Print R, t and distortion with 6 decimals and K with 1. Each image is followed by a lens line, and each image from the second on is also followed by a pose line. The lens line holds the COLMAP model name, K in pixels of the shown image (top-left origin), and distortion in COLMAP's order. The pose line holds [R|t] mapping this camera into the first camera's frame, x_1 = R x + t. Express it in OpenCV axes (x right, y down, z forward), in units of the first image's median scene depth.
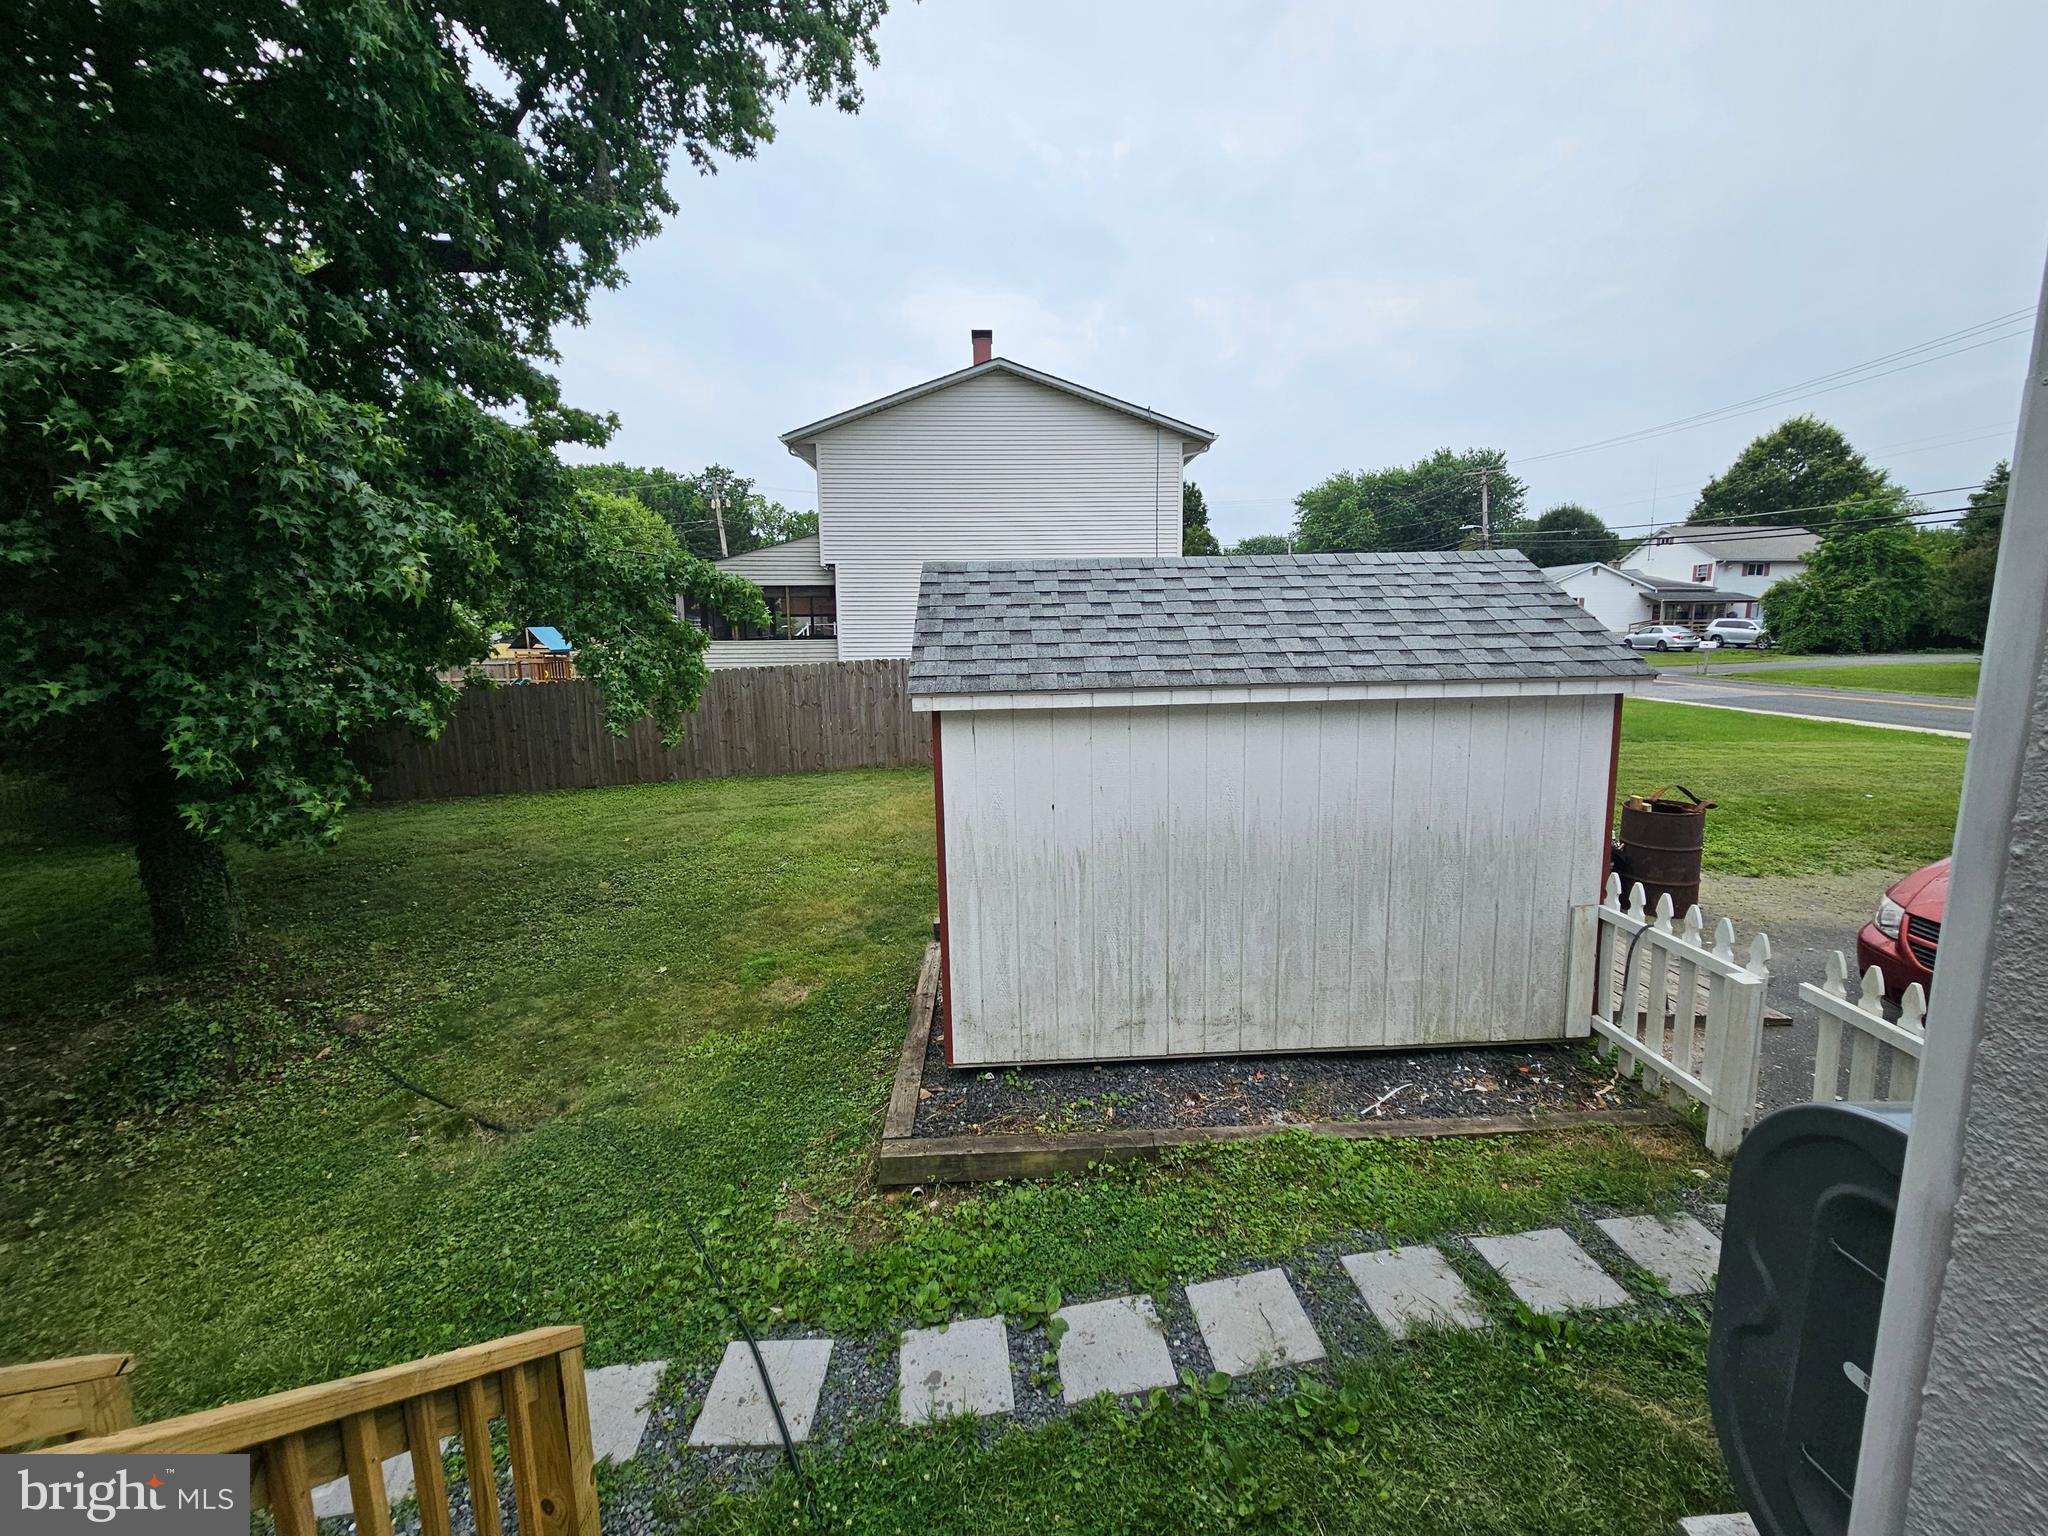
lens RADIAL K [[862.9, 0, 1033.2], [0, 862.9, 765.2], [0, 0, 1]] dist [-0.000690, -0.000113]
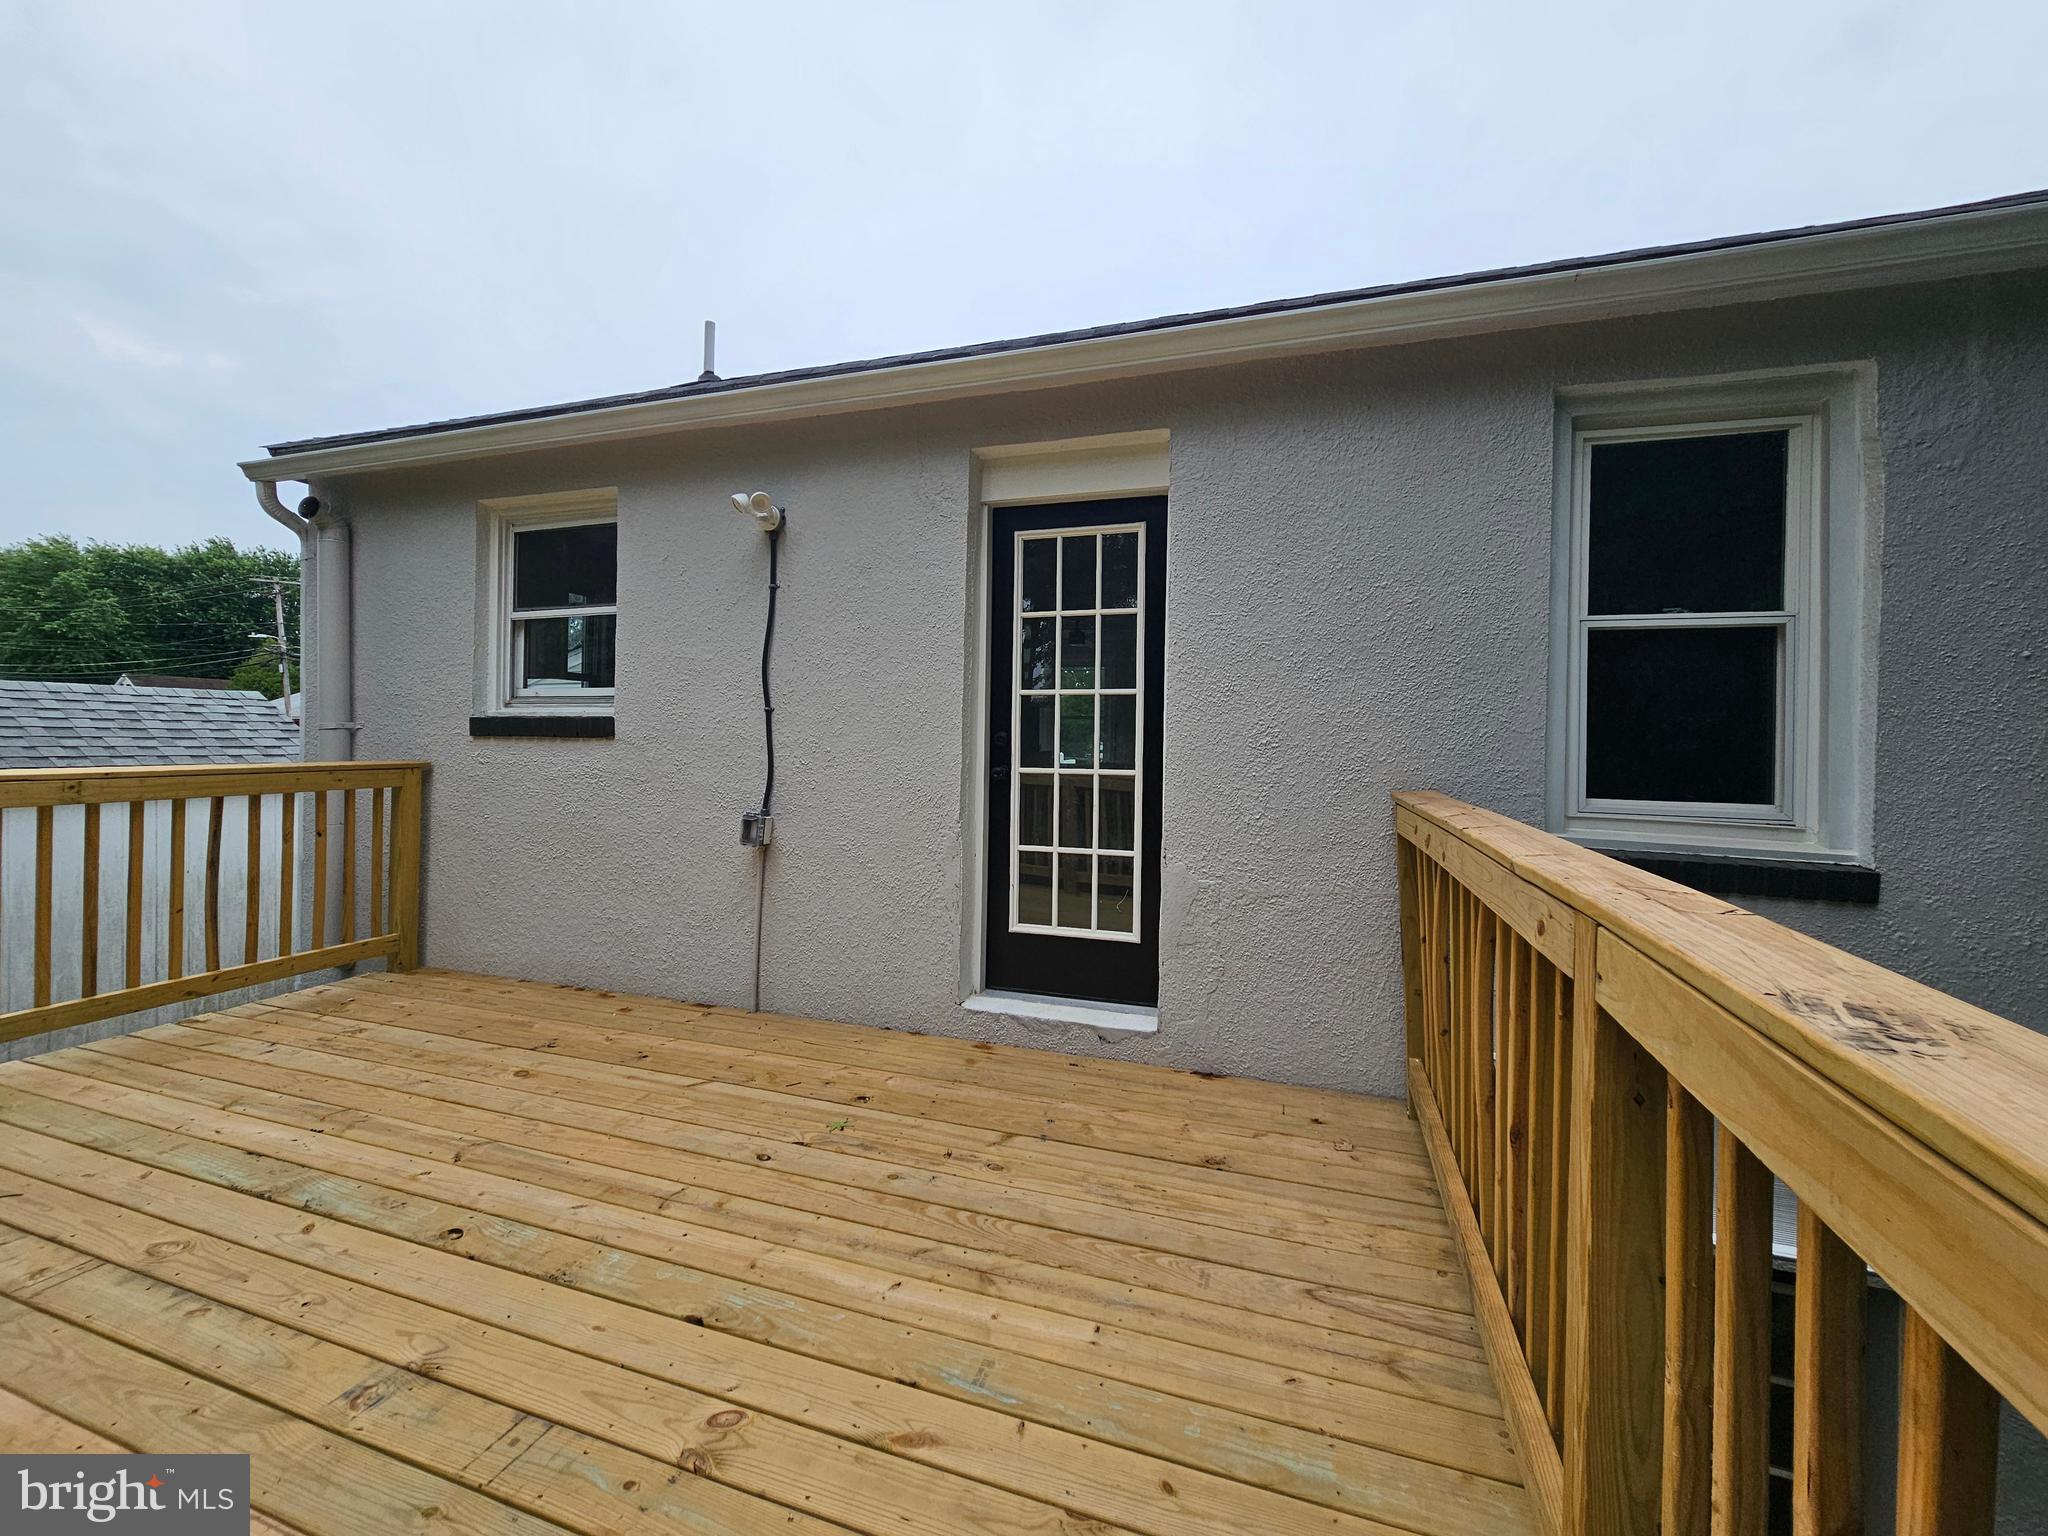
lens RADIAL K [[862.9, 0, 1033.2], [0, 862.9, 765.2], [0, 0, 1]] dist [-0.000690, -0.000113]
pose [[0.379266, -0.000875, 0.925287, -0.319907], [0.128362, 0.990380, -0.051677, 0.129172], [-0.916341, 0.138371, 0.375729, -0.793383]]
